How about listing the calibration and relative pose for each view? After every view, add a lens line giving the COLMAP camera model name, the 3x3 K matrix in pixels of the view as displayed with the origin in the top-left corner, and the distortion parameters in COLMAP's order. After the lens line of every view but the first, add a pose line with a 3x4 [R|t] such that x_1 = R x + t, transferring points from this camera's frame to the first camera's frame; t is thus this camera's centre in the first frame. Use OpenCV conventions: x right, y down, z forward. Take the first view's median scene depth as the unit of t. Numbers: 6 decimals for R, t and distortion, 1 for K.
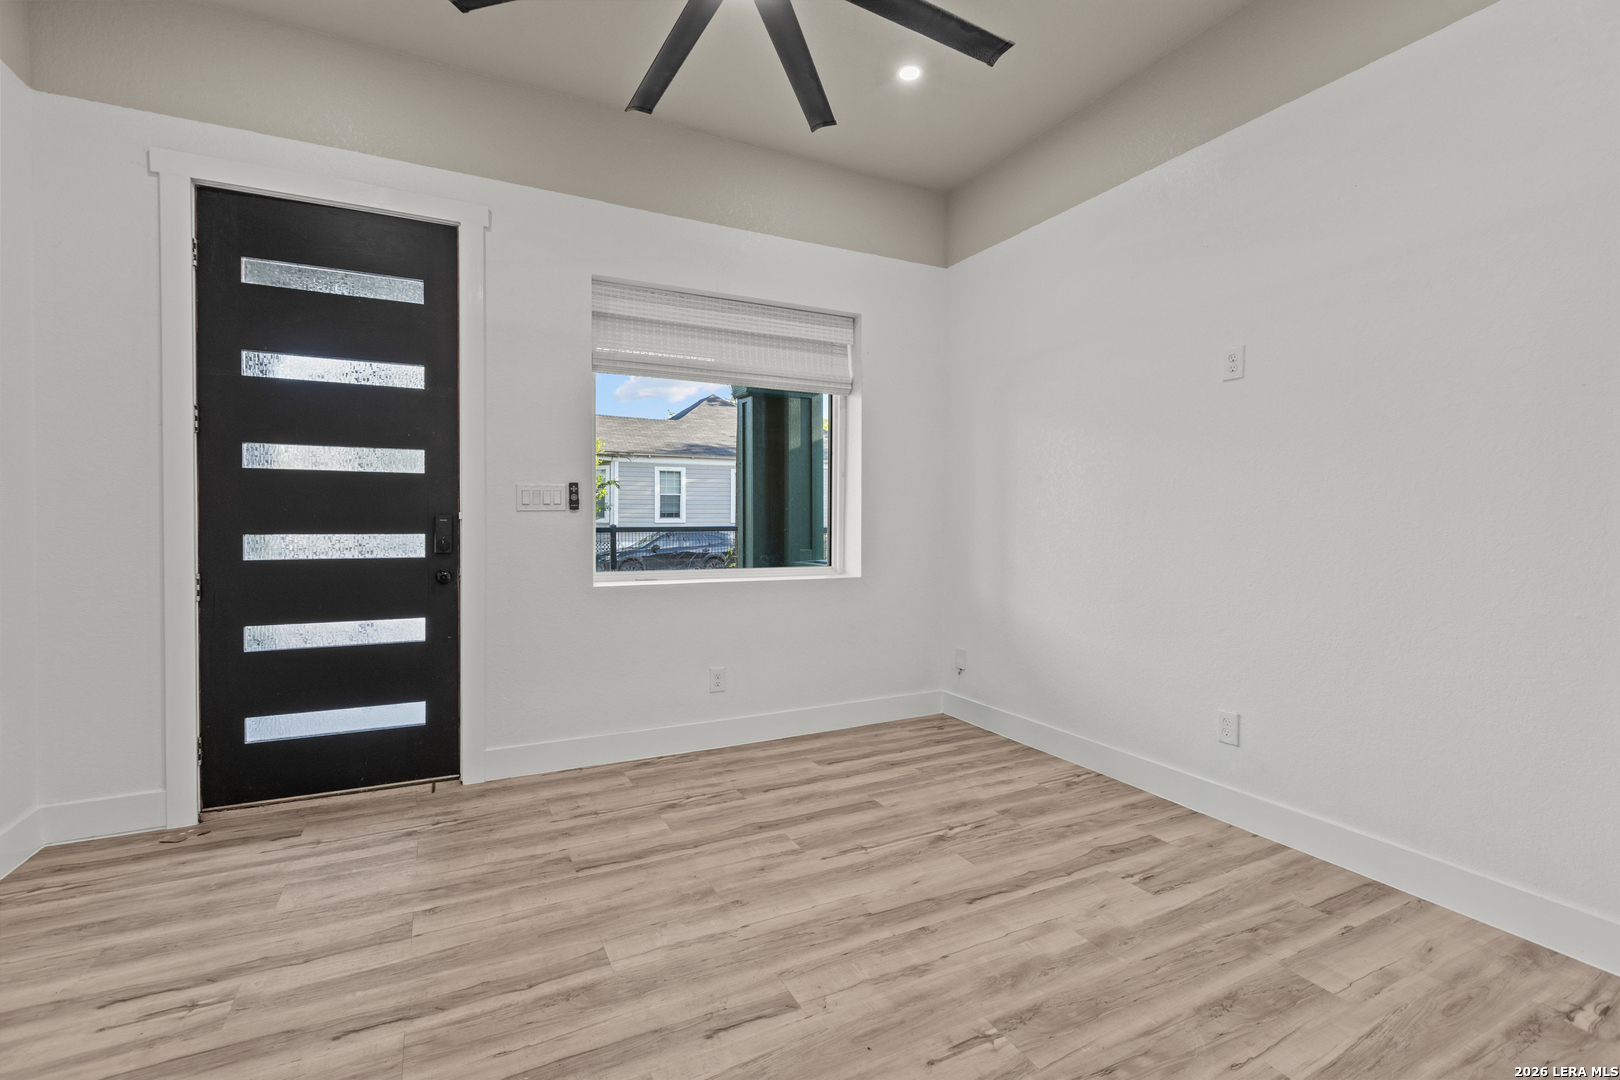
lens RADIAL K [[723.9, 0, 791.3], [0, 723.9, 528.8], [0, 0, 1]] dist [0.000762, -0.000768]
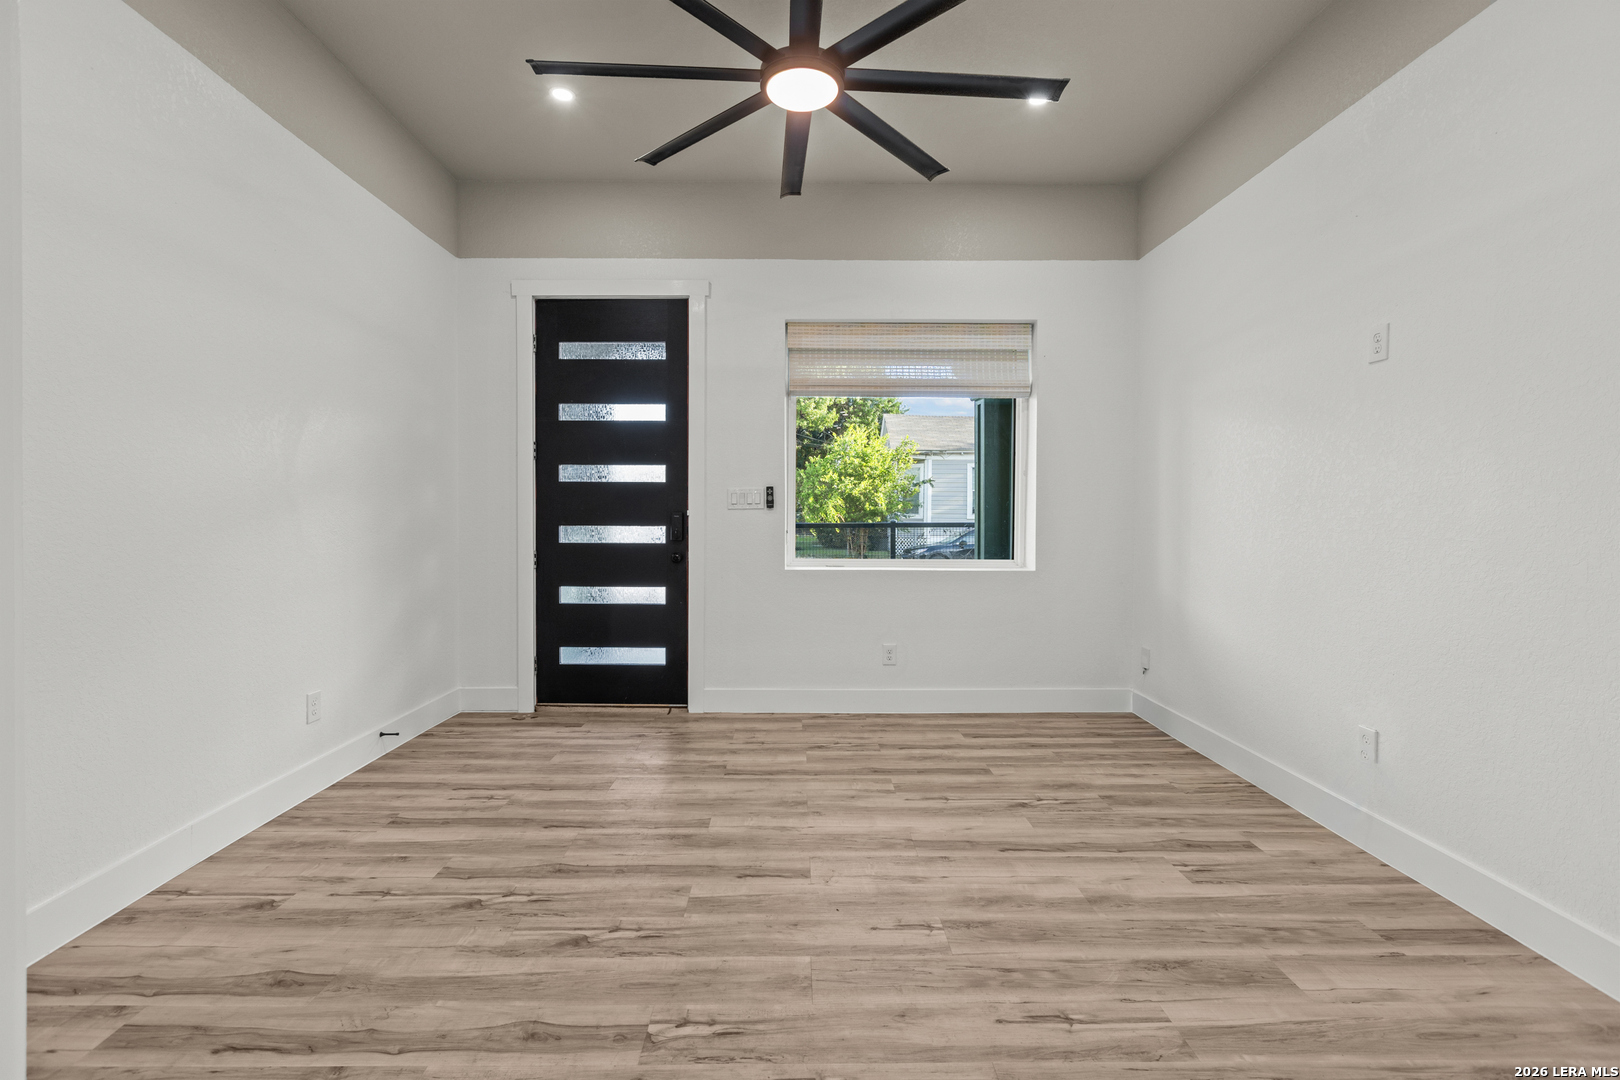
lens RADIAL K [[723.9, 0, 791.3], [0, 723.9, 528.8], [0, 0, 1]] dist [0.000762, -0.000768]
pose [[0.893911, 0.008930, -0.448155, 0.360323], [-0.006560, 0.999955, 0.006841, 0.000941], [0.448196, -0.003175, 0.893930, -0.136394]]
